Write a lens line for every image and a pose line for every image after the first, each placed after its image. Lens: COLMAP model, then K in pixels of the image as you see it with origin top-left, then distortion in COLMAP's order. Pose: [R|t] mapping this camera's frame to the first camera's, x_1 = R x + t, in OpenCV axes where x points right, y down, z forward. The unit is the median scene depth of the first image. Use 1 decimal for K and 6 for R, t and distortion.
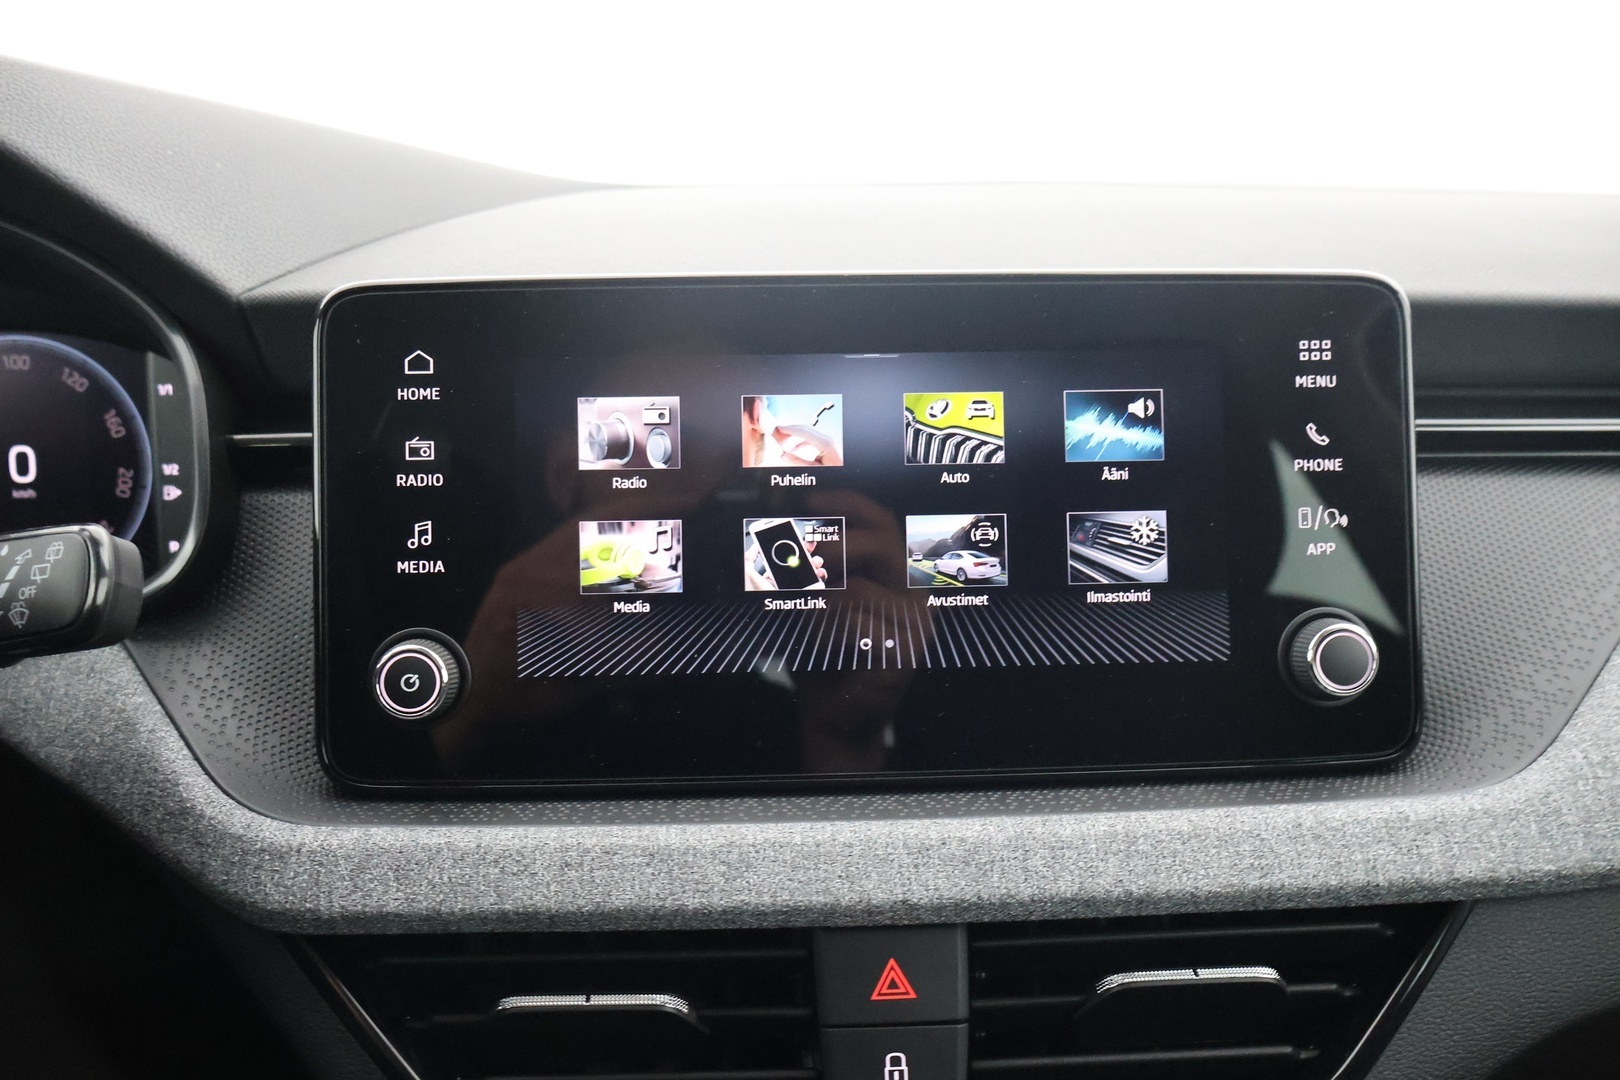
lens RADIAL K [[1340.6, 0, 809.3], [0, 1340.6, 532.3], [0, 0, 1]] dist [-0.011182, 0.014431]
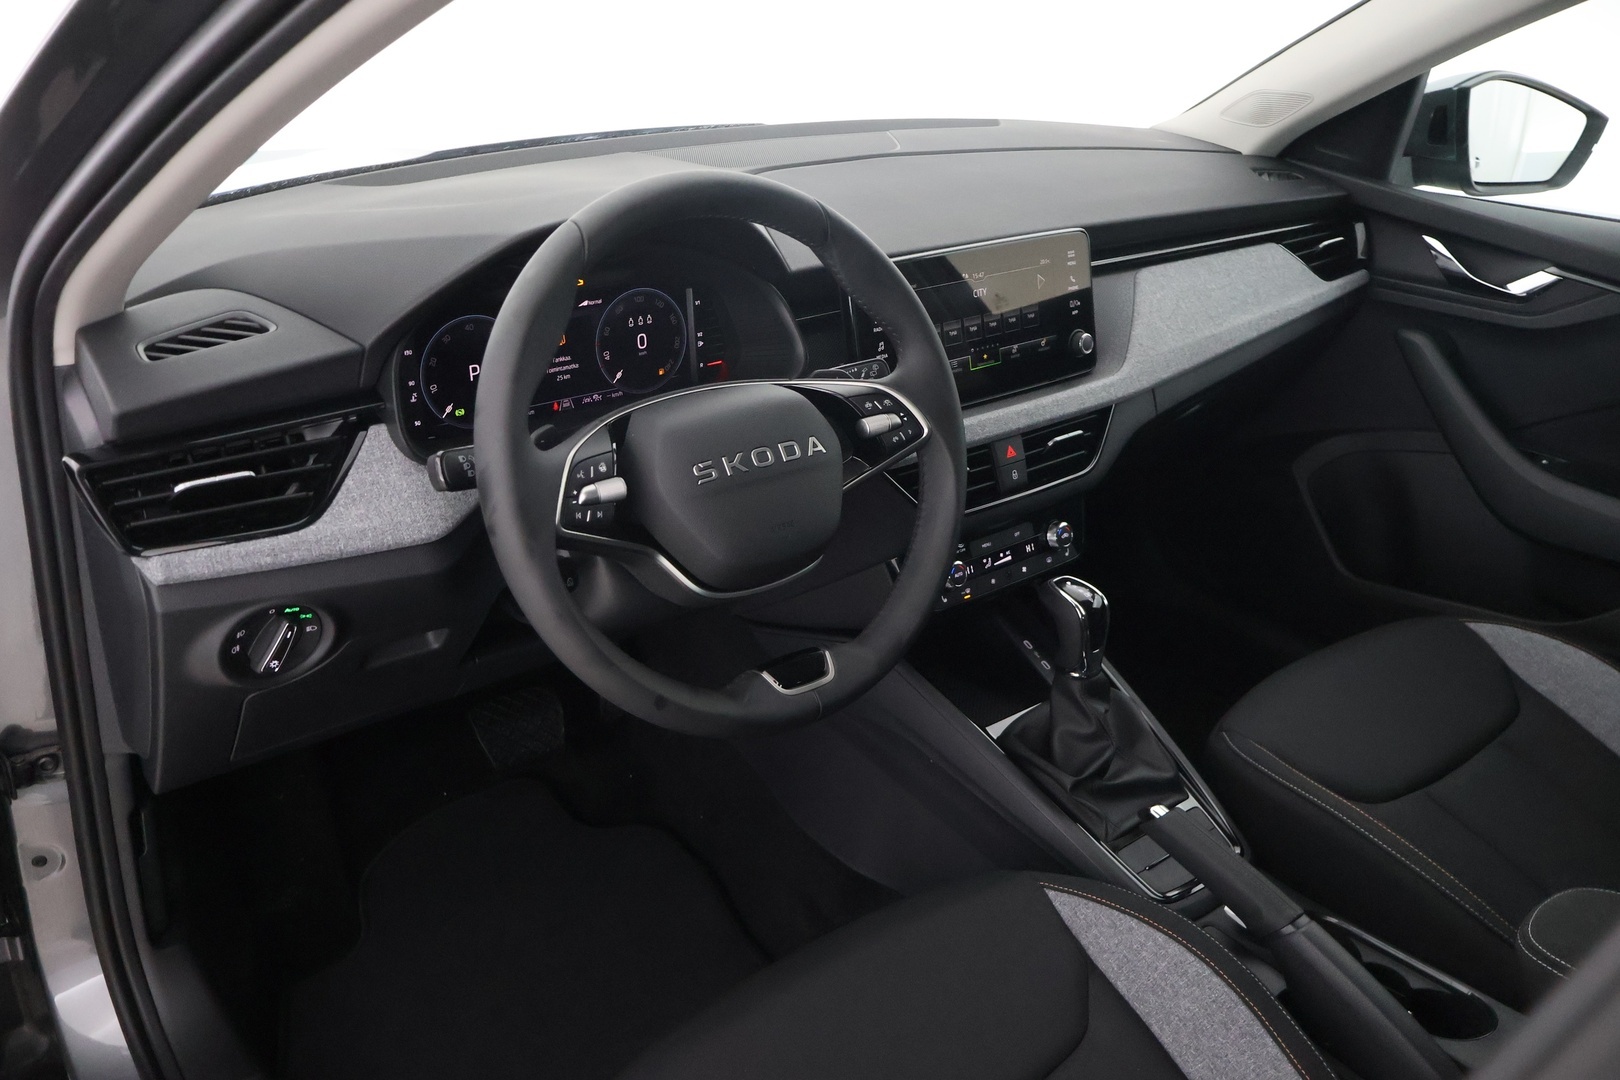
lens RADIAL K [[1340.6, 0, 806.6], [0, 1340.6, 538.6], [0, 0, 1]] dist [-0.011182, 0.014431]
pose [[0.812452, -0.223969, 0.538294, -2.354551], [0.090137, 0.960422, 0.263561, -0.434724], [-0.576019, -0.165610, 0.800485, -1.590693]]
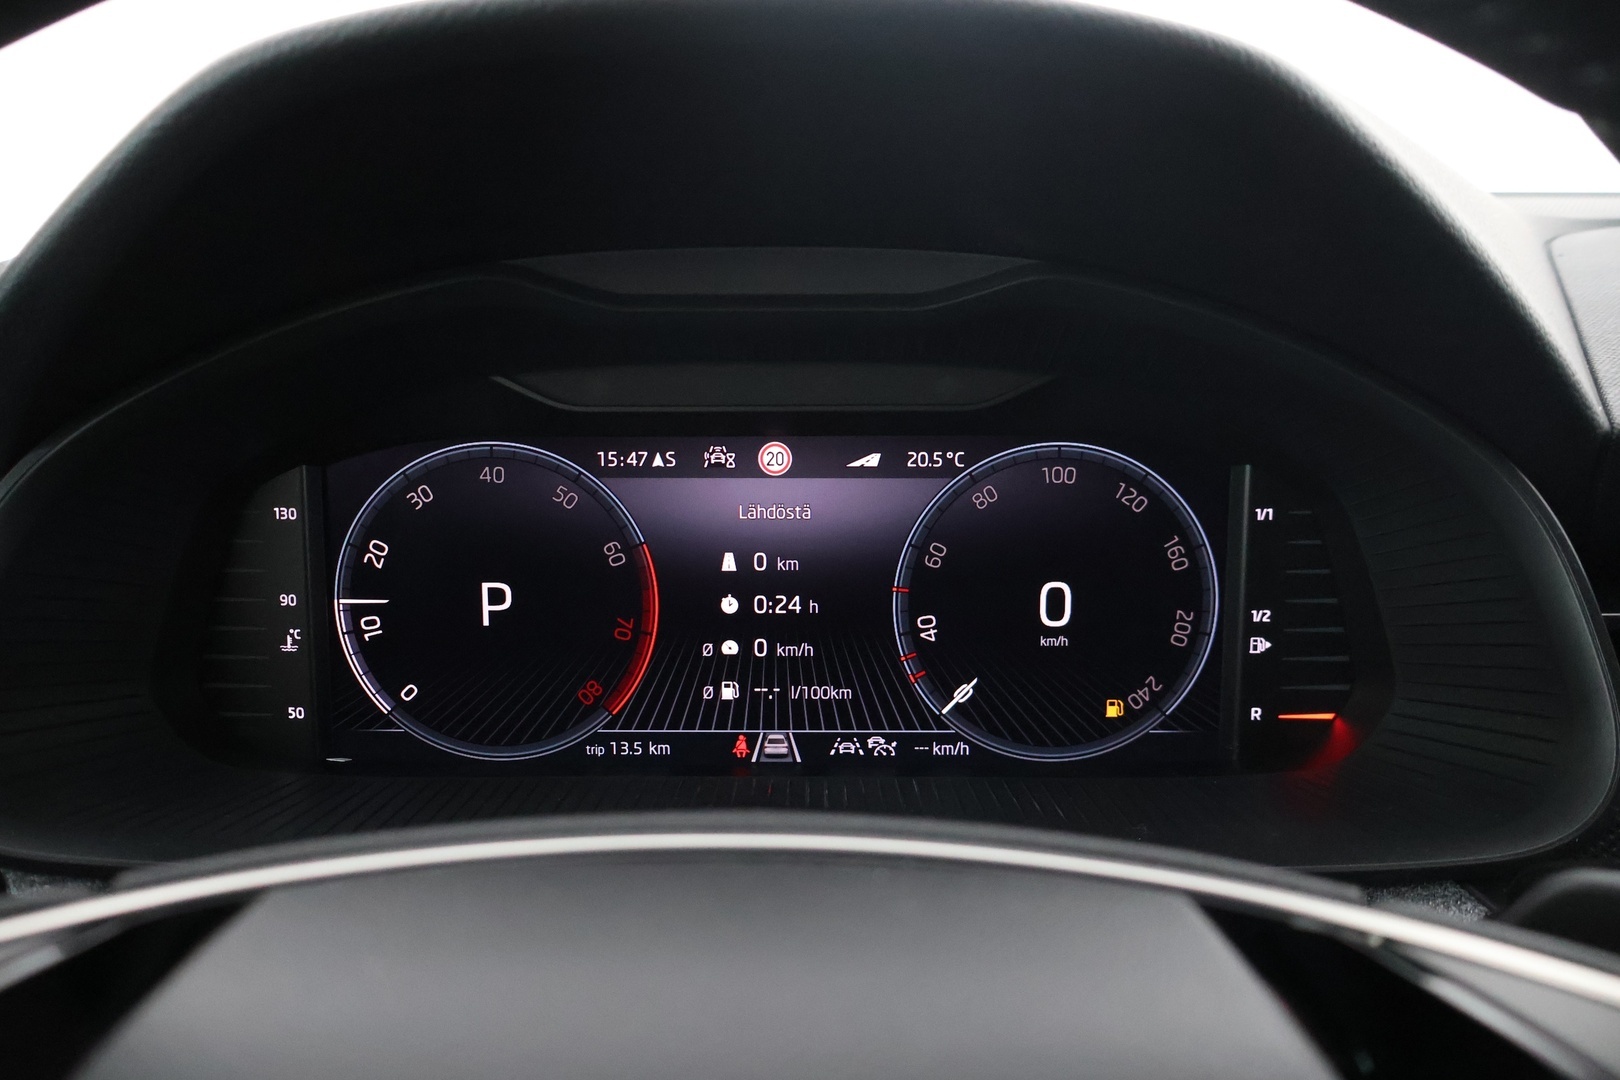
lens RADIAL K [[1340.6, 0, 810.1], [0, 1340.6, 537.1], [0, 0, 1]] dist [-0.011182, 0.014431]
pose [[0.997856, 0.011917, -0.064358, -0.927586], [-0.010661, 0.999746, 0.019838, -0.141496], [0.064578, -0.019109, 0.997730, 0.283443]]
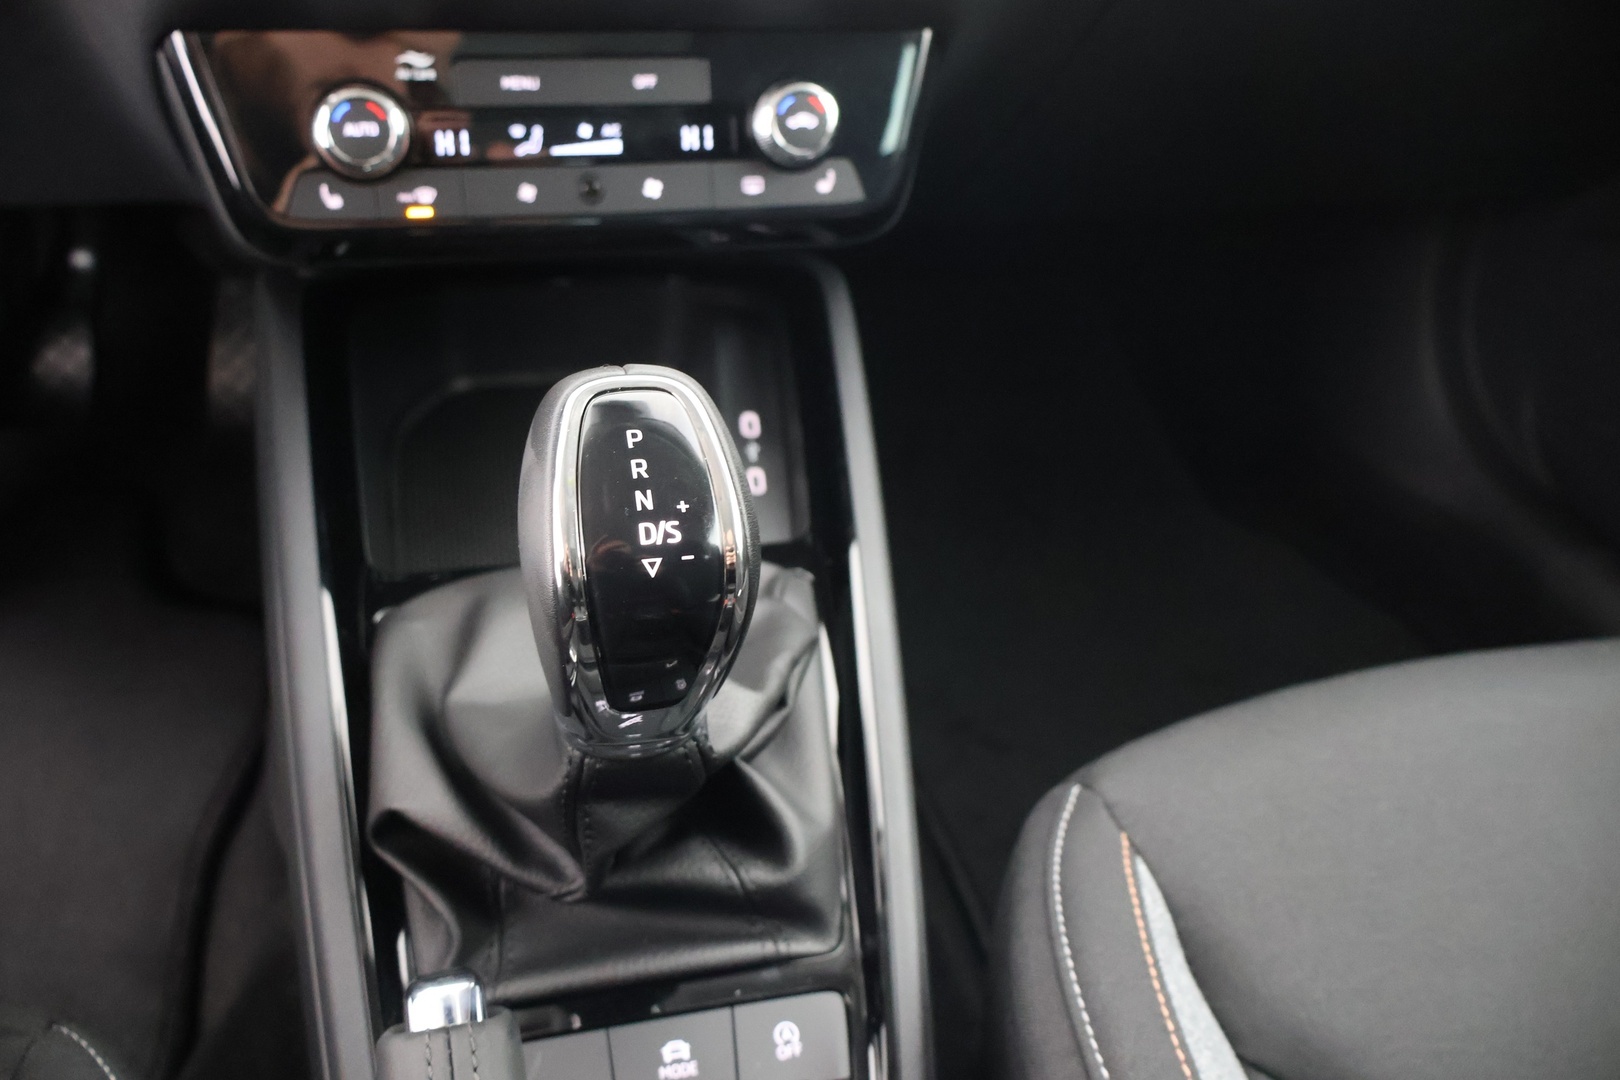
lens RADIAL K [[1340.6, 0, 815.4], [0, 1340.6, 553.7], [0, 0, 1]] dist [-0.011182, 0.014431]
pose [[0.976875, -0.060781, 0.204992, -0.010581], [-0.022125, 0.924861, 0.379660, 0.512092], [-0.212665, -0.375416, 0.902129, -0.343170]]
